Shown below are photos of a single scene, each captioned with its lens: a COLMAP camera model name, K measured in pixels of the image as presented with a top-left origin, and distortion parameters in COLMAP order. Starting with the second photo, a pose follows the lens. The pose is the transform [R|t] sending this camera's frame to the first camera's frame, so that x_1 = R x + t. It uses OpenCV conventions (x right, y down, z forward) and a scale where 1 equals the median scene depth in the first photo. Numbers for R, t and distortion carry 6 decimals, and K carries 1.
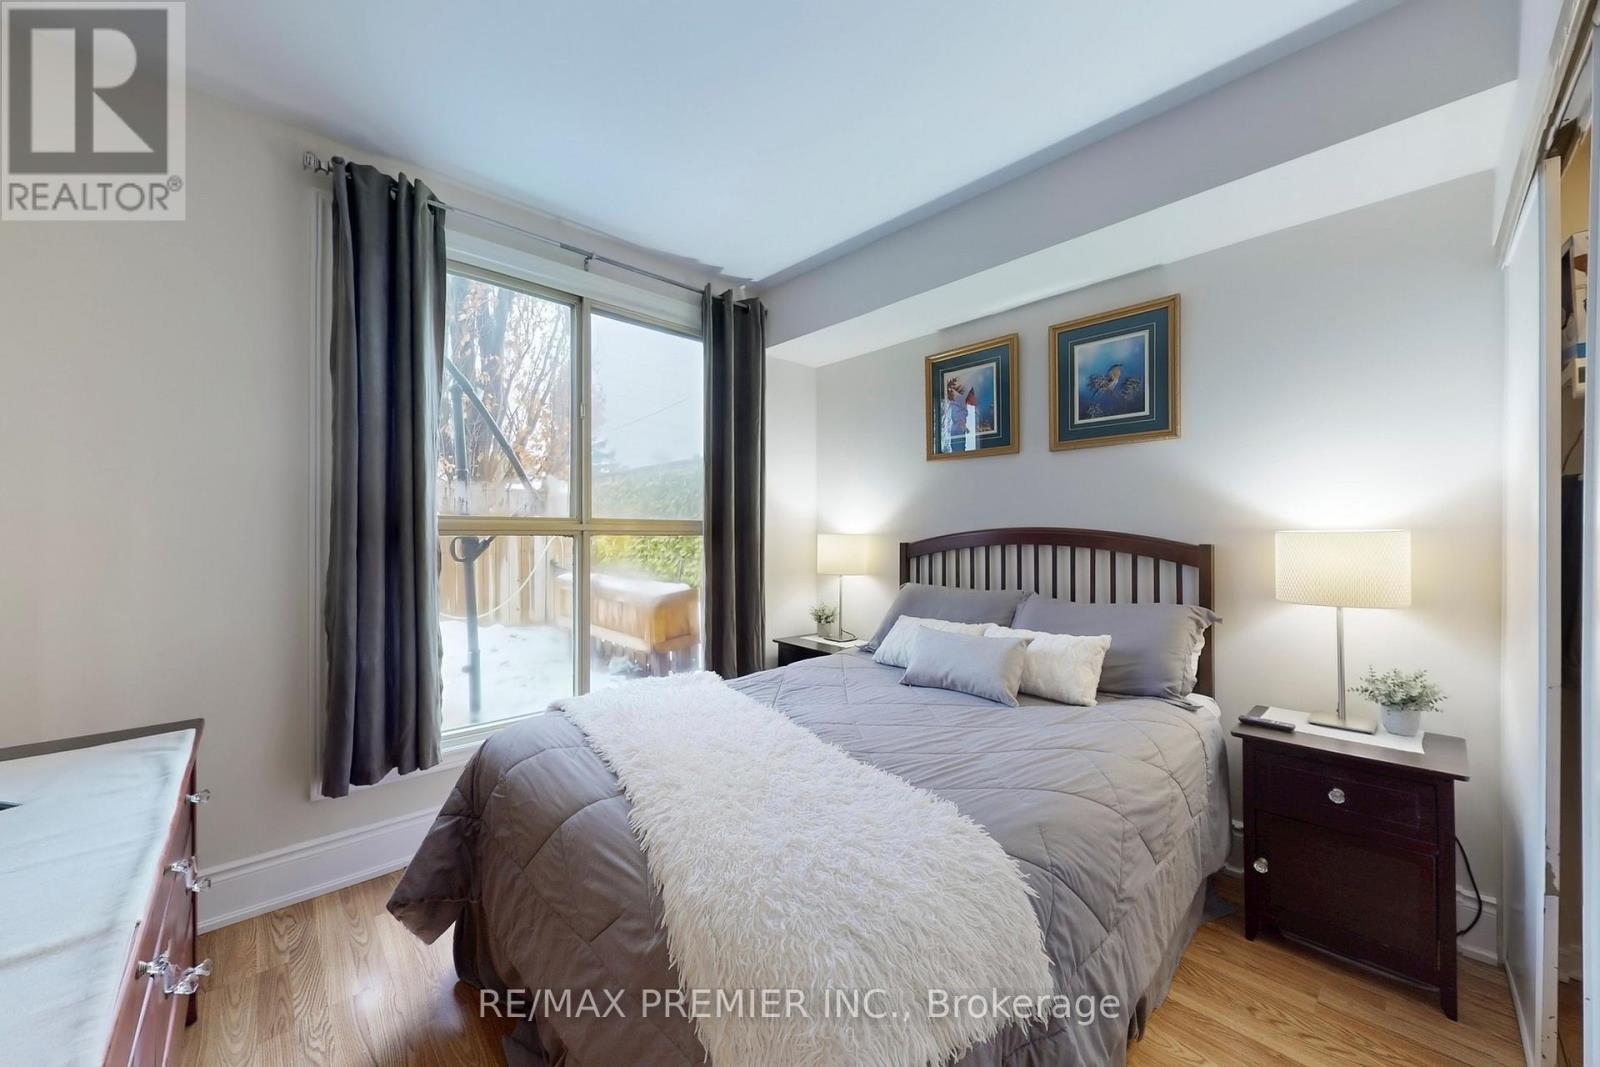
lens RADIAL K [[581.3, 0, 802.2], [0, 581.3, 534.5], [0, 0, 1]] dist [-0.001072, 0.000614]
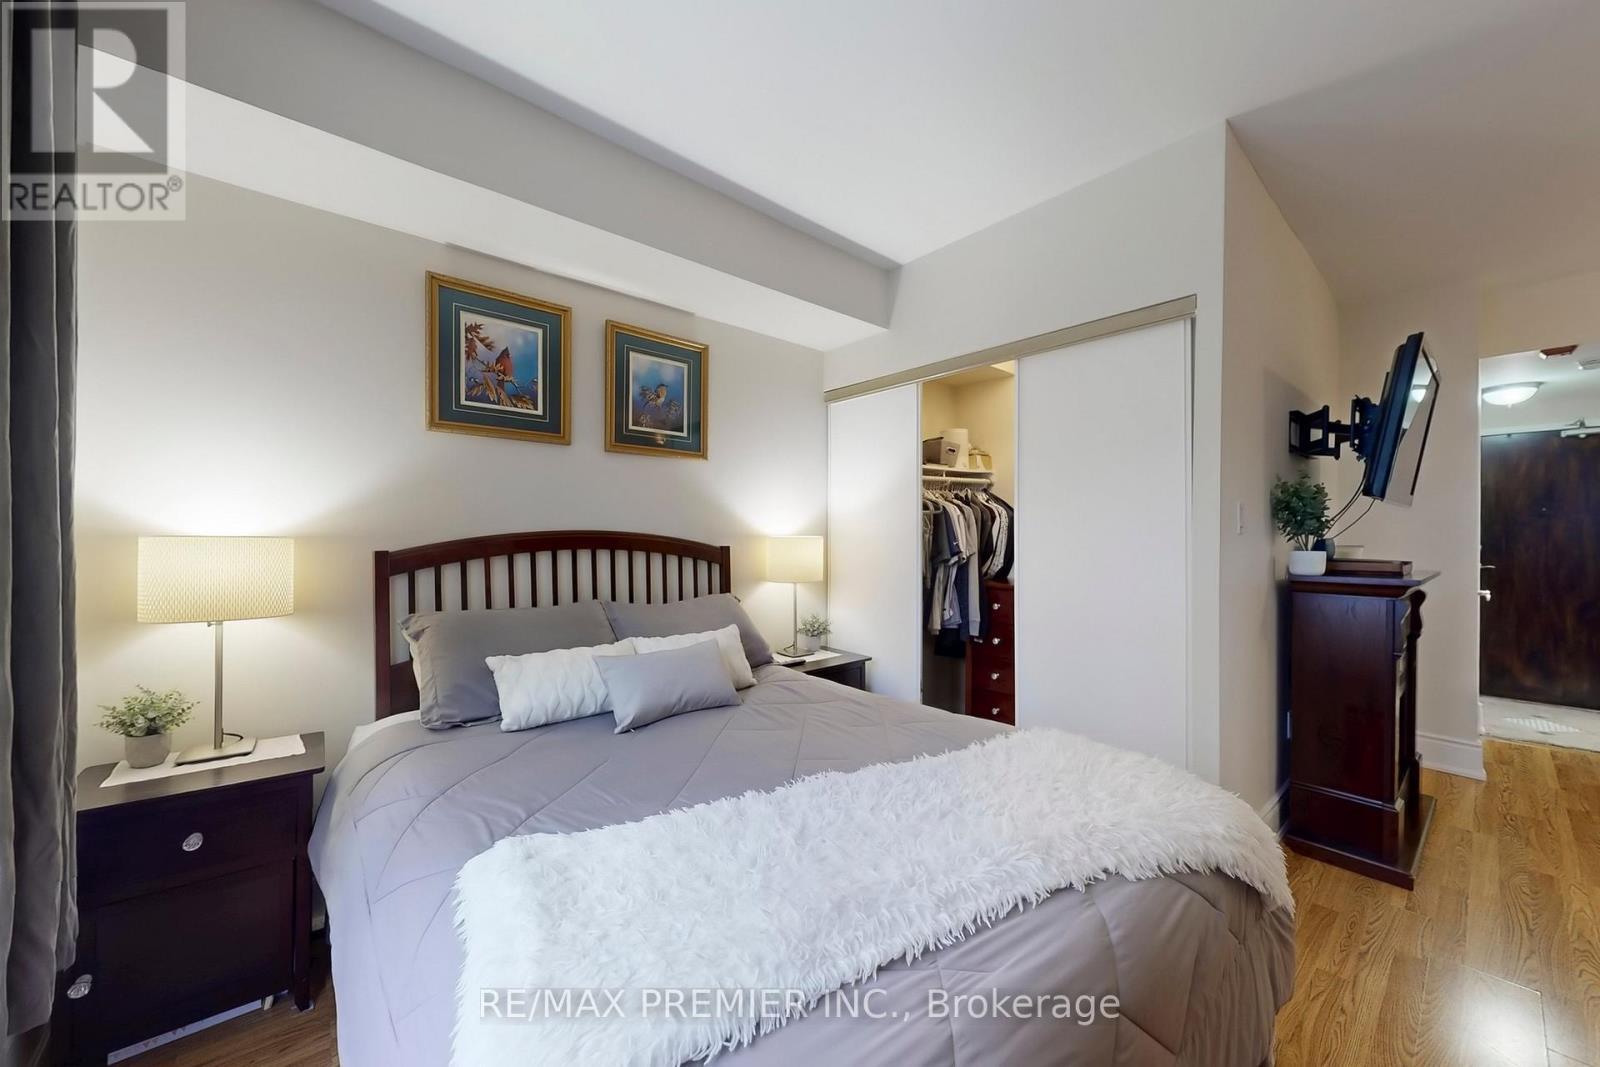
lens RADIAL K [[581.3, 0, 804.0], [0, 581.3, 538.0], [0, 0, 1]] dist [-0.001072, 0.000614]
pose [[0.055449, 0.002619, 0.998458, -0.518720], [-0.003073, 0.999992, -0.002453, 0.000907], [-0.998457, -0.002933, 0.055457, 0.641492]]
